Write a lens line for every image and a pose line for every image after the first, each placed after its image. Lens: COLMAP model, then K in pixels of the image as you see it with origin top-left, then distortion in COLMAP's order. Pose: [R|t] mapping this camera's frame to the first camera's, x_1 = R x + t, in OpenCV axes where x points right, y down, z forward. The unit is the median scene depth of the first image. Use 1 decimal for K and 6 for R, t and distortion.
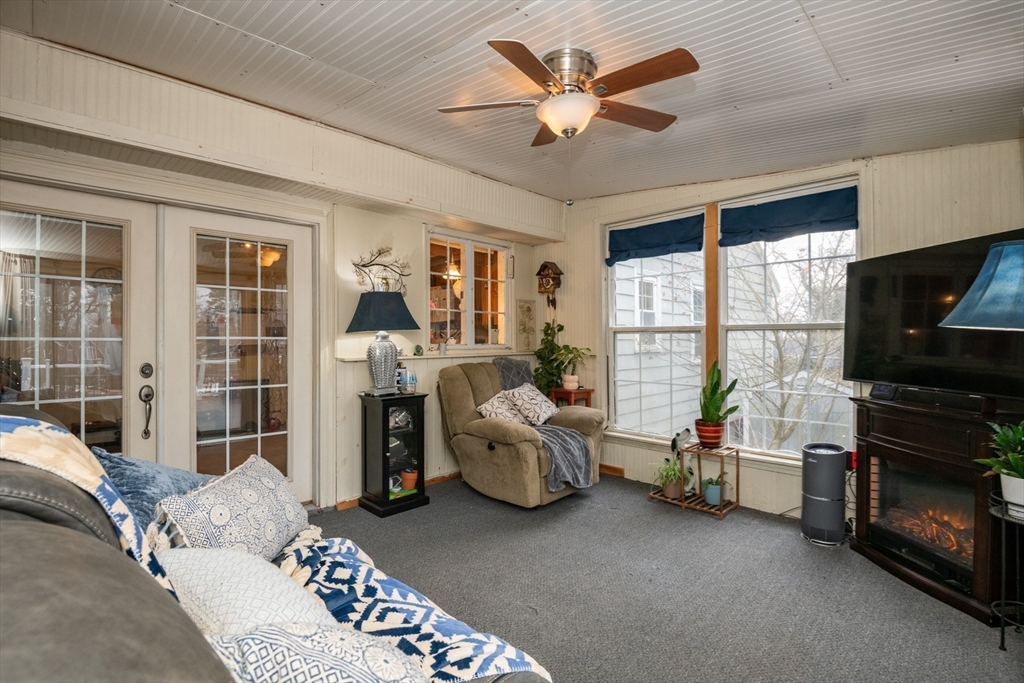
lens RADIAL K [[473.1, 0, 515.1], [0, 473.1, 340.3], [0, 0, 1]] dist [-0.002497, -0.001519]
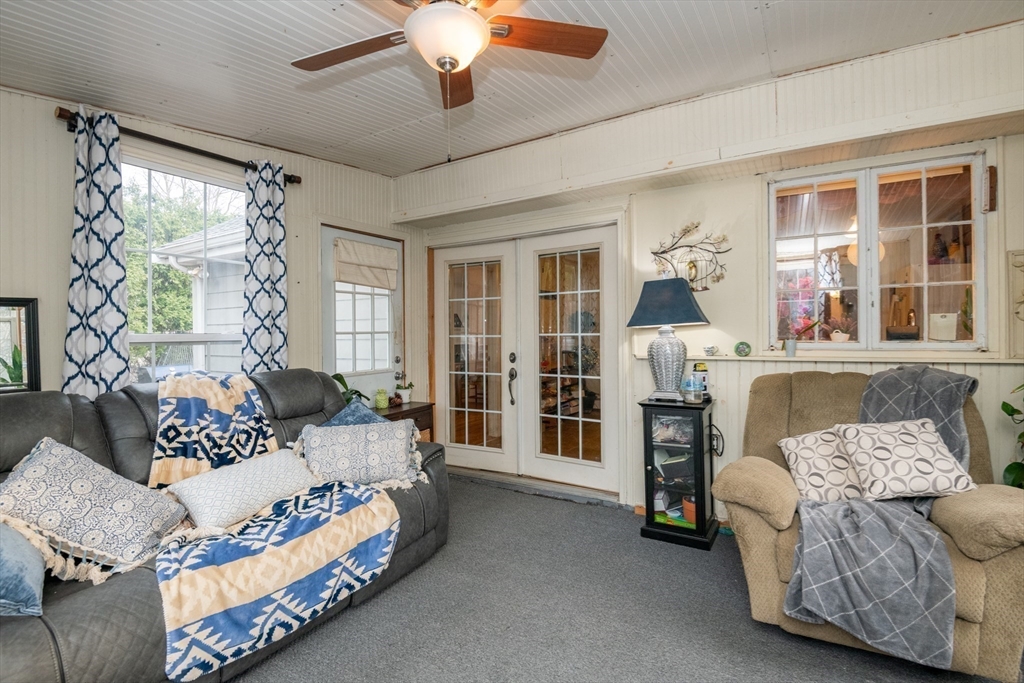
lens RADIAL K [[473.1, 0, 514.6], [0, 473.1, 339.2], [0, 0, 1]] dist [-0.002497, -0.001519]
pose [[0.230071, 0.007273, -0.973147, 0.494529], [0.007497, 0.999929, 0.009246, -0.004312], [0.973145, -0.009423, 0.230001, 0.534549]]
